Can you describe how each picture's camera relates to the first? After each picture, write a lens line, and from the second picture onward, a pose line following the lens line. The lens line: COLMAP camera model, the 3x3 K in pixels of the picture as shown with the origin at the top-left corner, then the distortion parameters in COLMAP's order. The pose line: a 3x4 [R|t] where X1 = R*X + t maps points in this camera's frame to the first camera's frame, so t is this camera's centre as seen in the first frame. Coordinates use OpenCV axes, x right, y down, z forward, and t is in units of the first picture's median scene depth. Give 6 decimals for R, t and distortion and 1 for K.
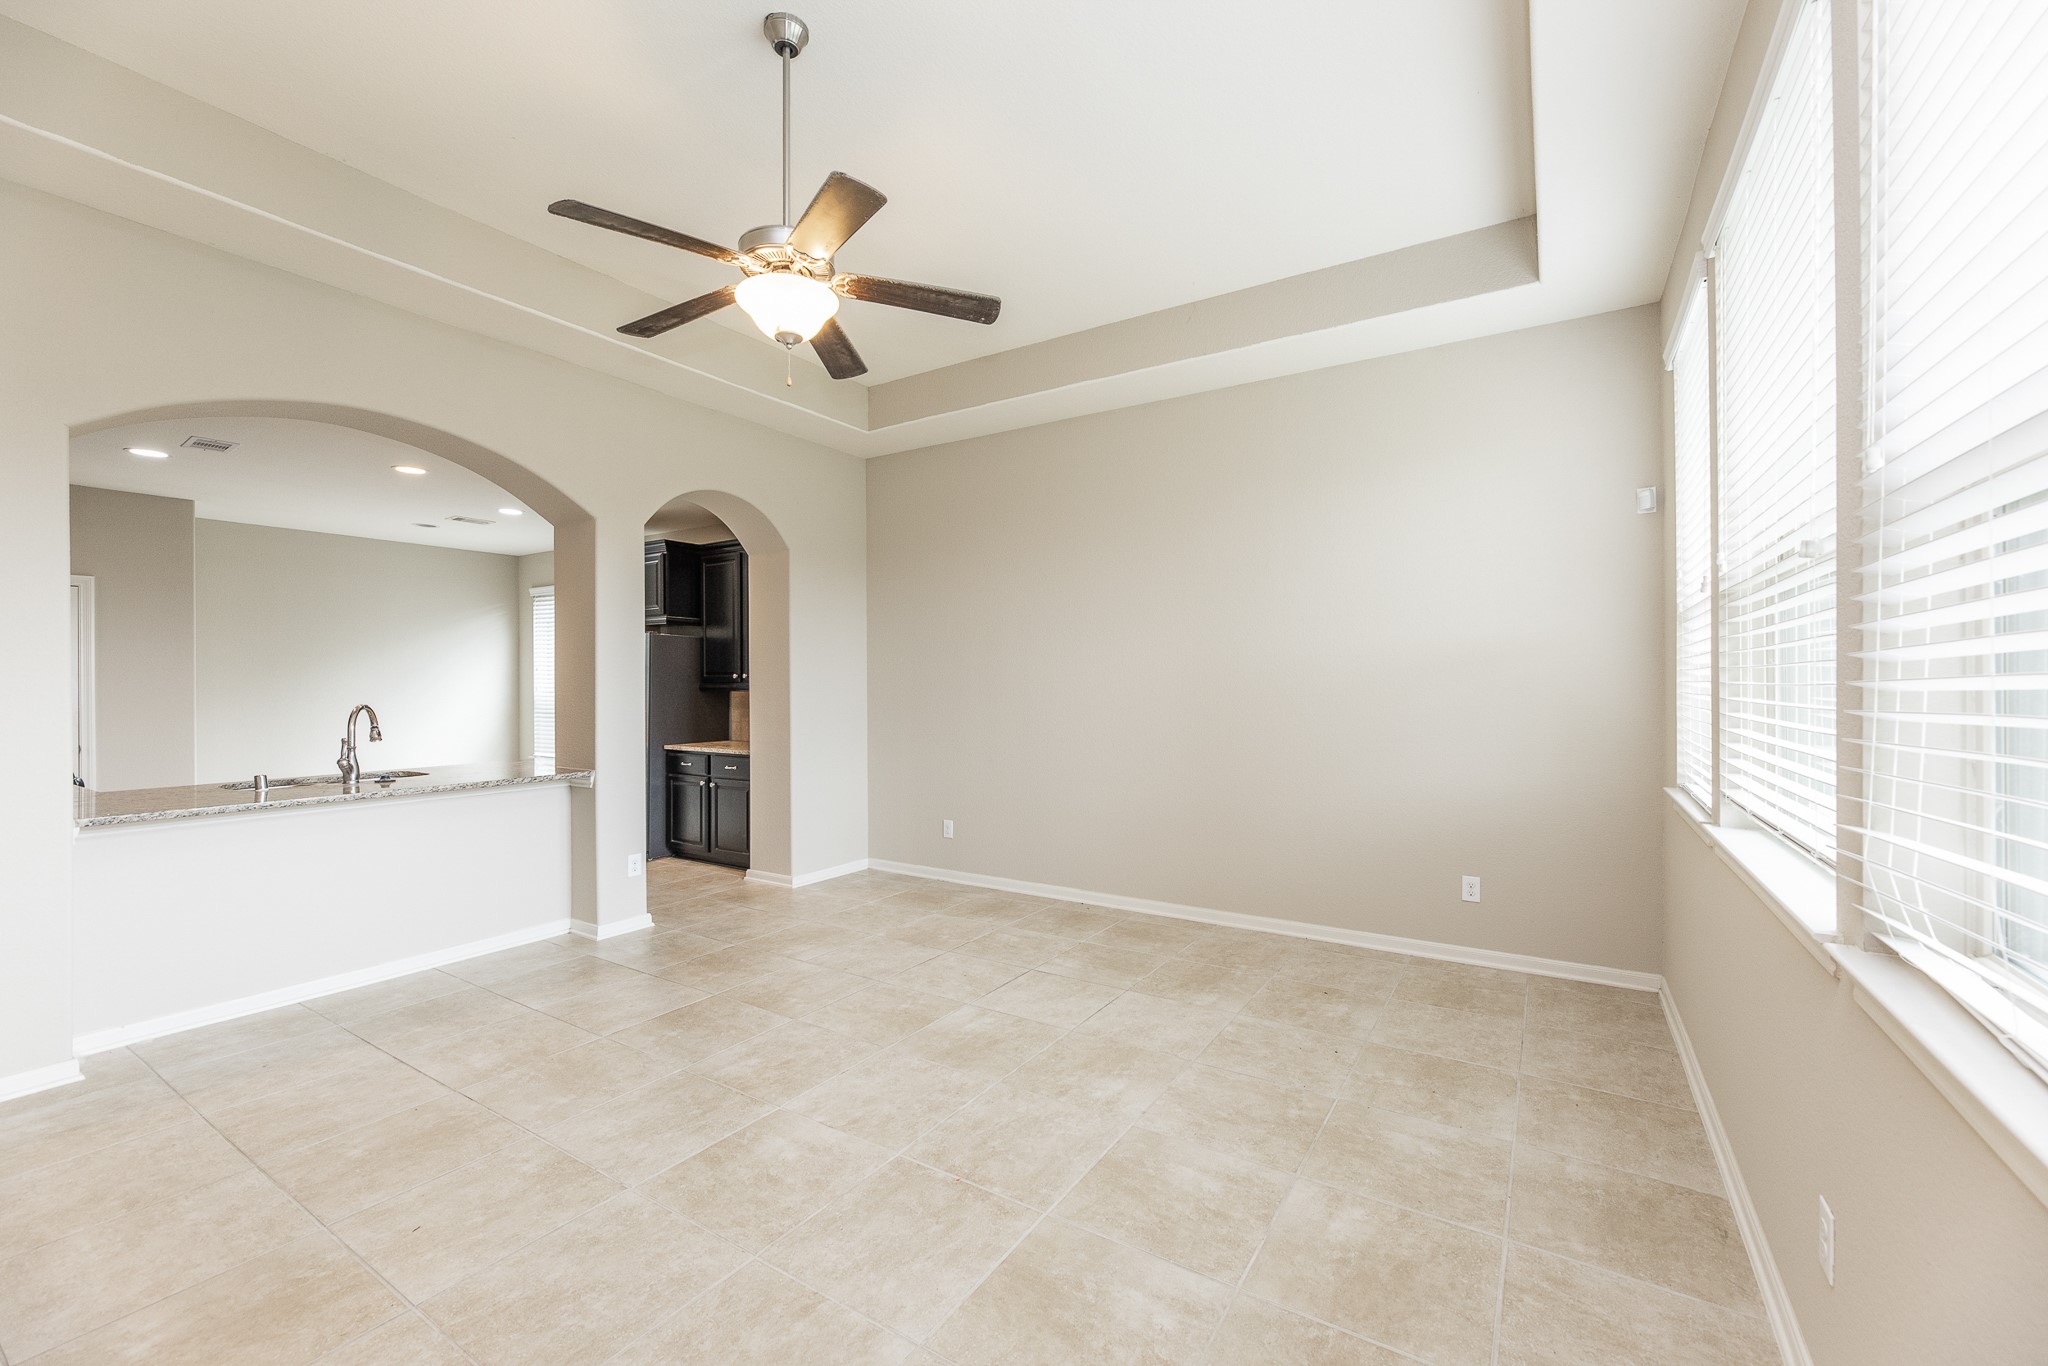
lens RADIAL K [[823.3, 0, 1038.5], [0, 823.3, 681.7], [0, 0, 1]] dist [-0.001337, -0.000173]
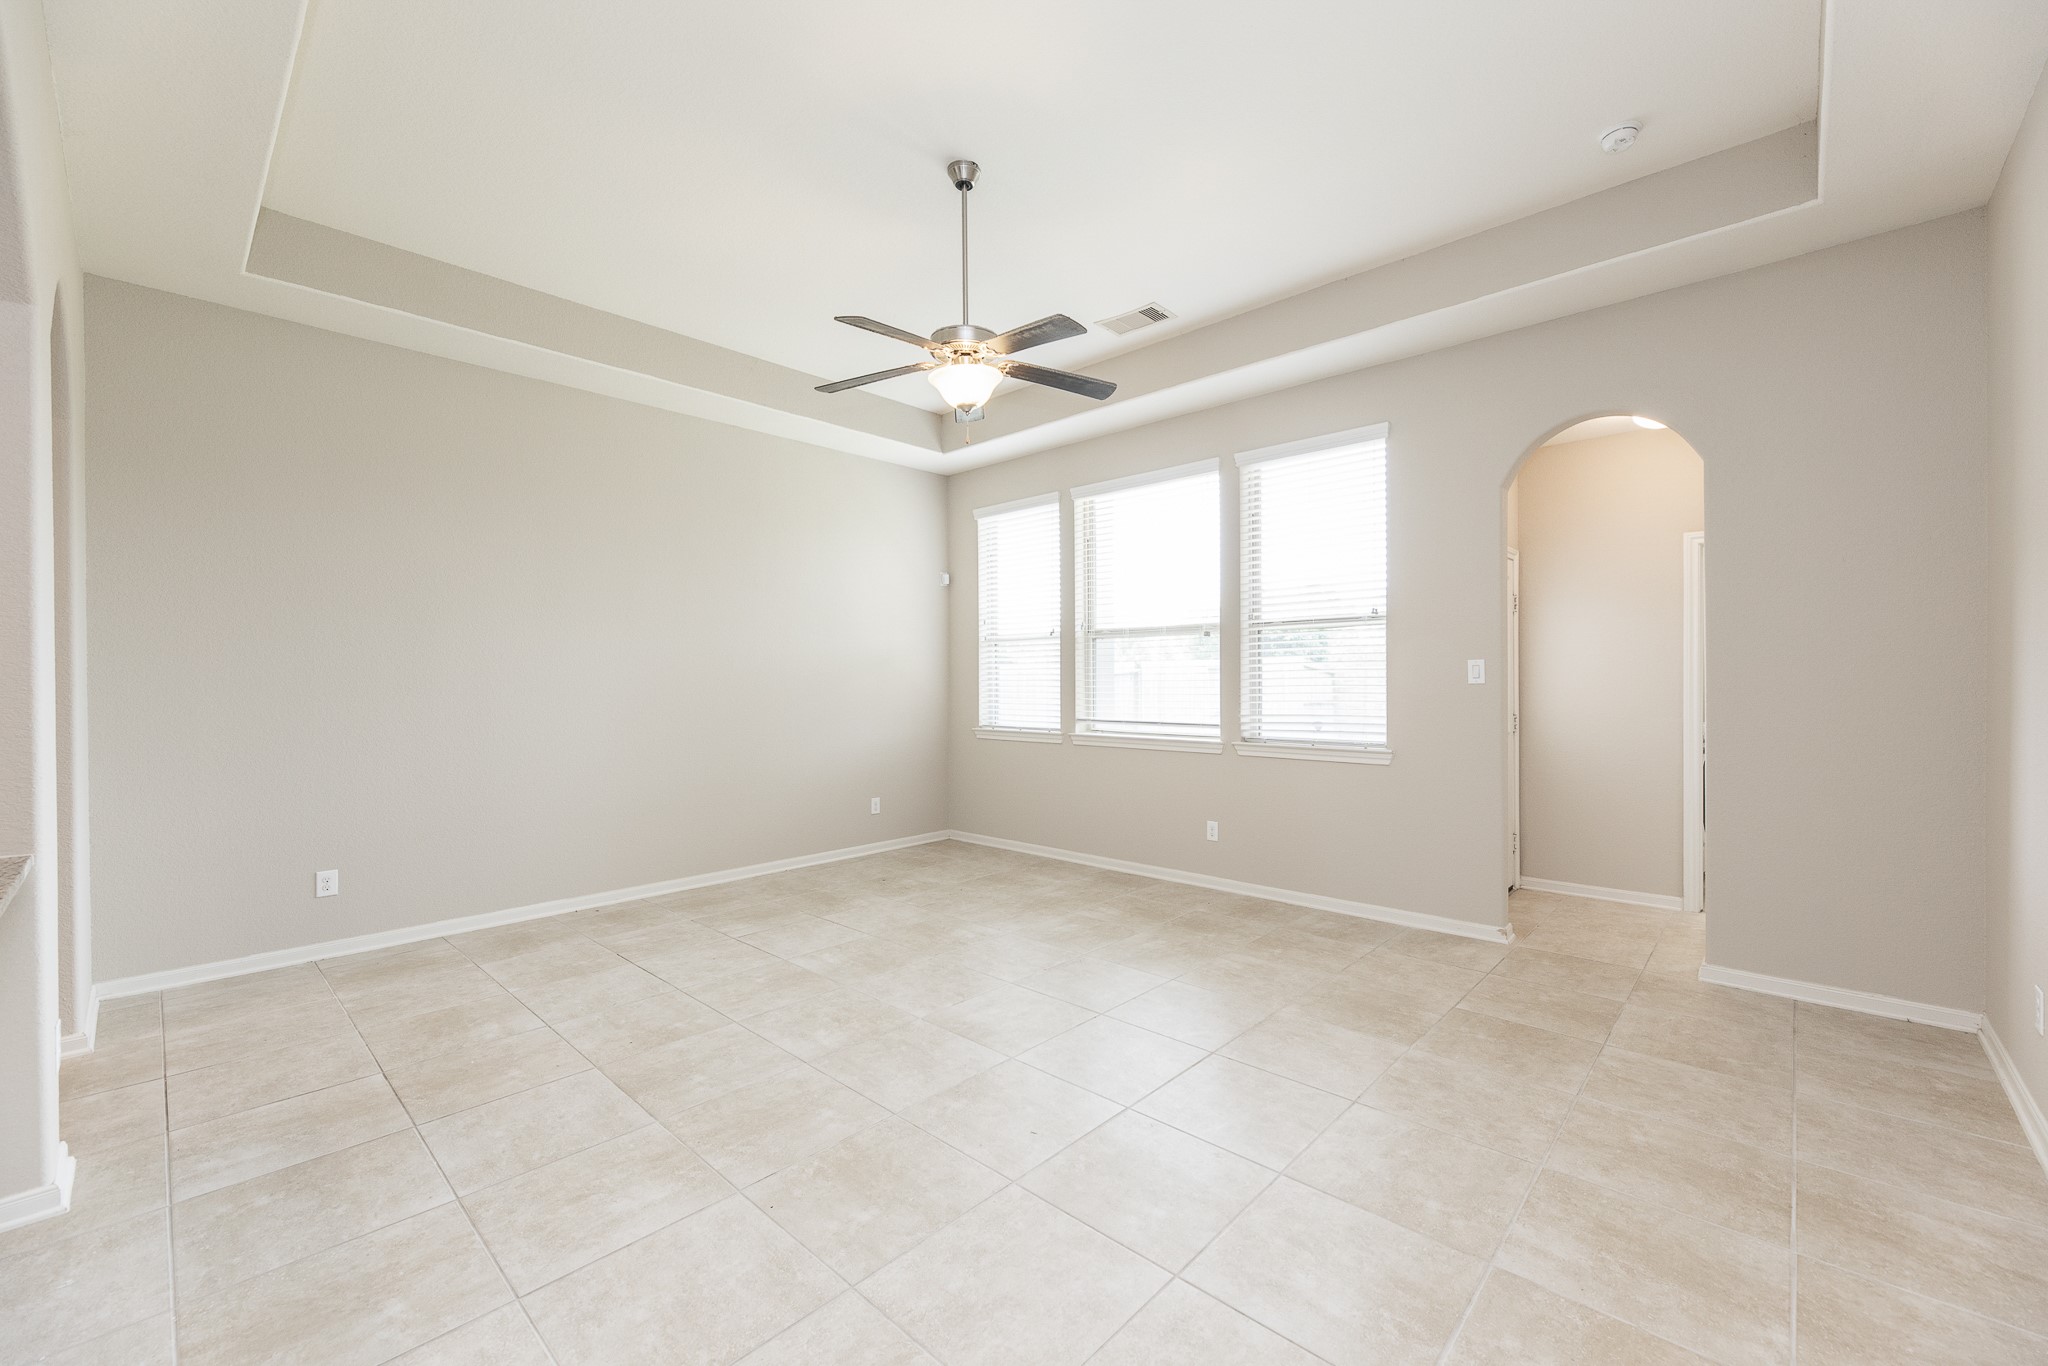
lens RADIAL K [[823.3, 0, 1038.5], [0, 823.3, 681.7], [0, 0, 1]] dist [-0.001337, -0.000173]
pose [[0.180987, 0.000927, 0.983485, -1.356371], [0.002606, 0.999996, -0.001422, 0.021612], [-0.983482, 0.002820, 0.180984, 0.557984]]
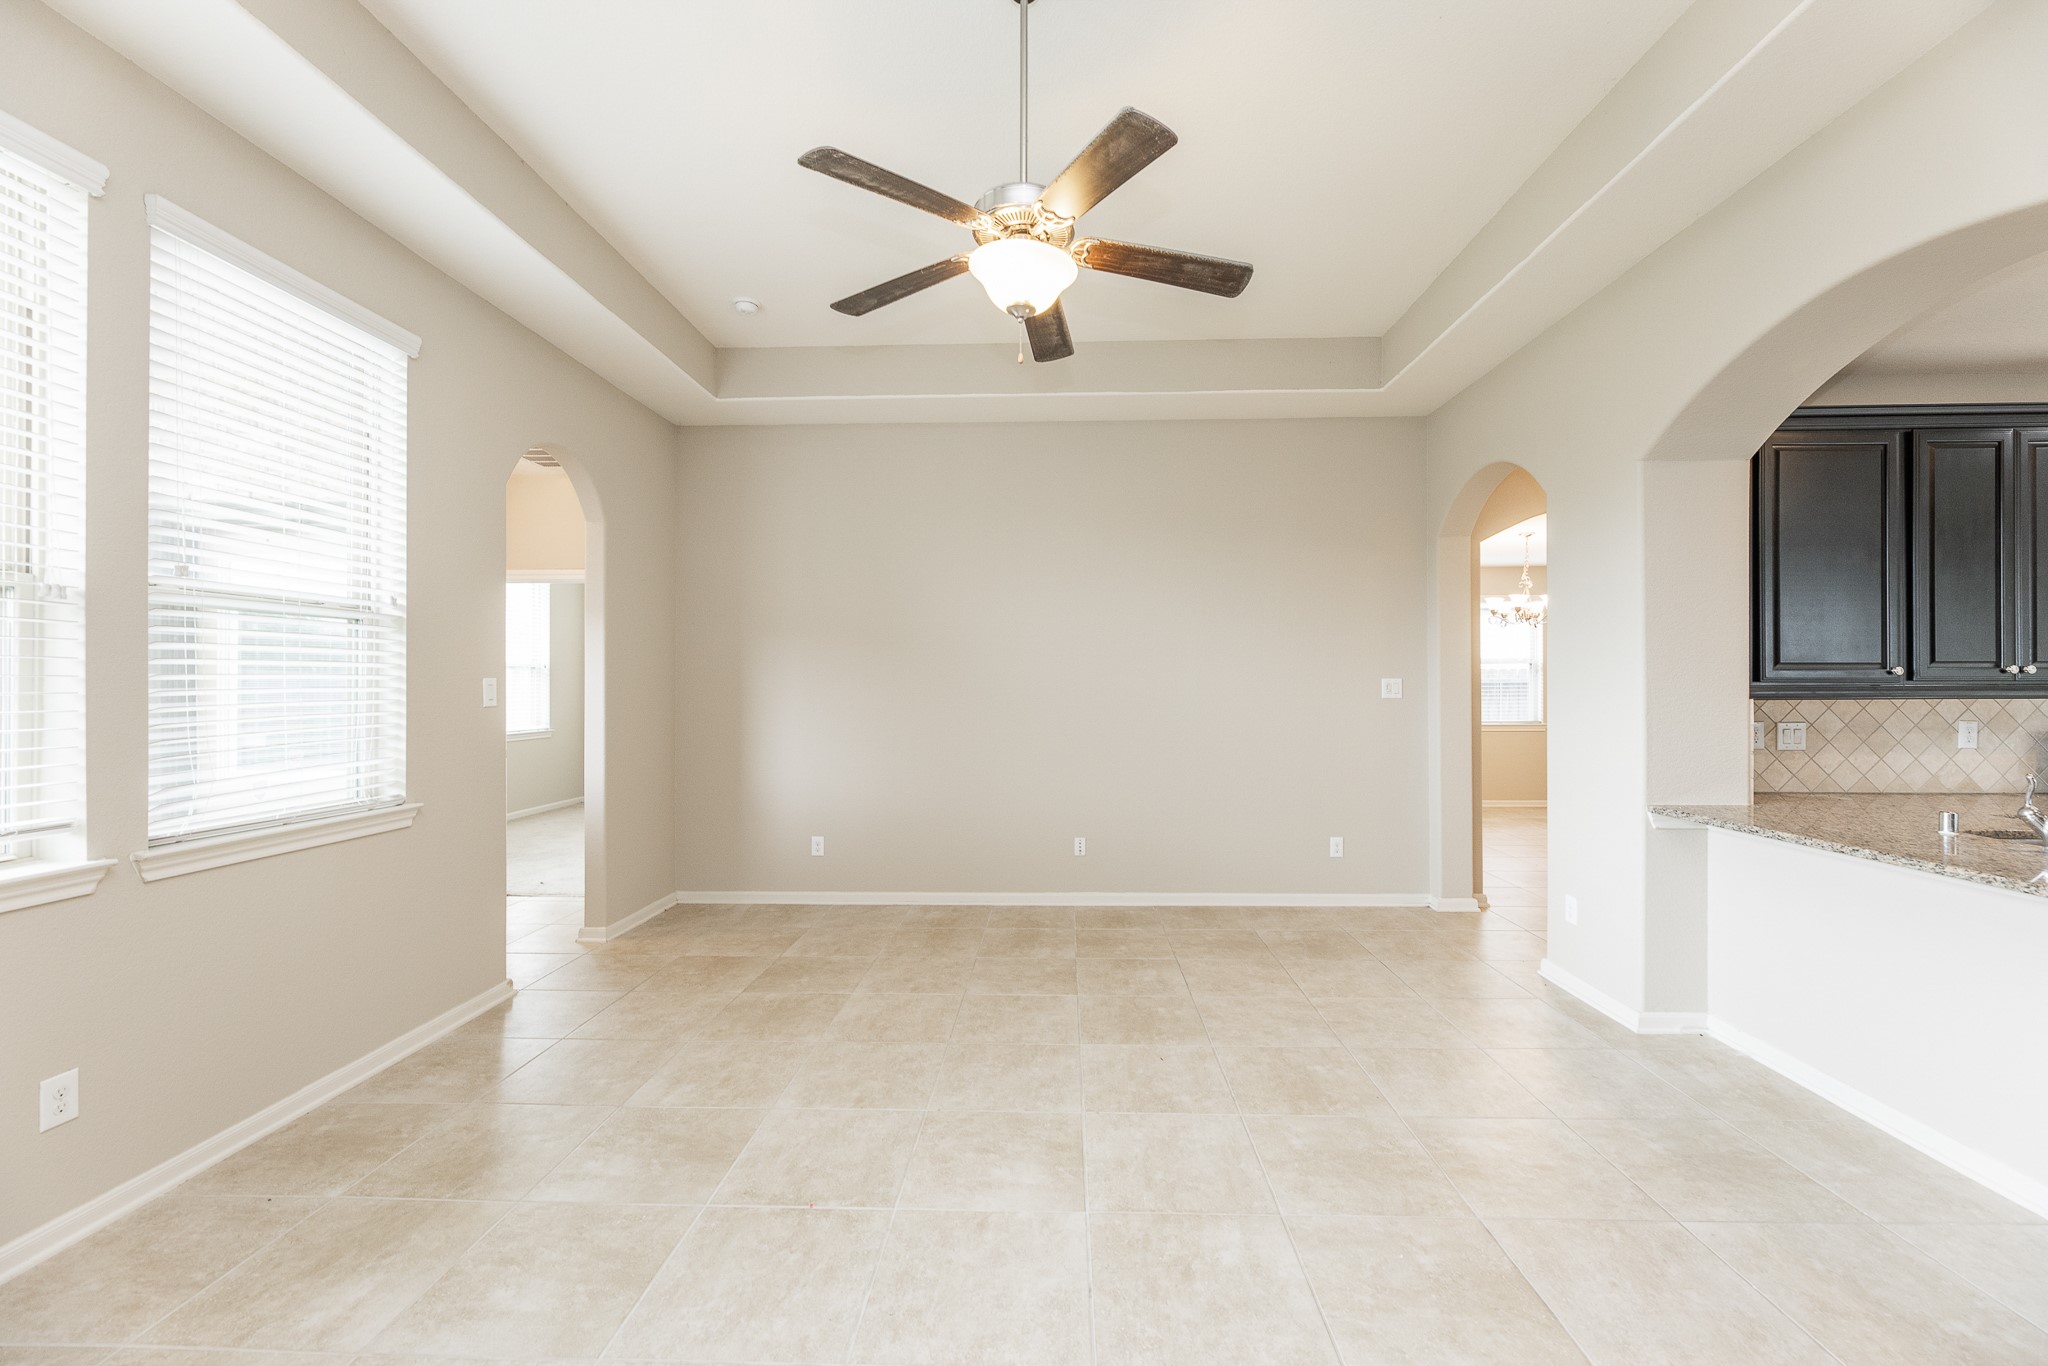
lens RADIAL K [[823.3, 0, 1038.5], [0, 823.3, 681.7], [0, 0, 1]] dist [-0.001337, -0.000173]
pose [[-0.862870, 0.002547, -0.505419, 0.124013], [0.006377, 0.999963, -0.005848, -0.000215], [0.505386, -0.008269, -0.862854, 1.543675]]
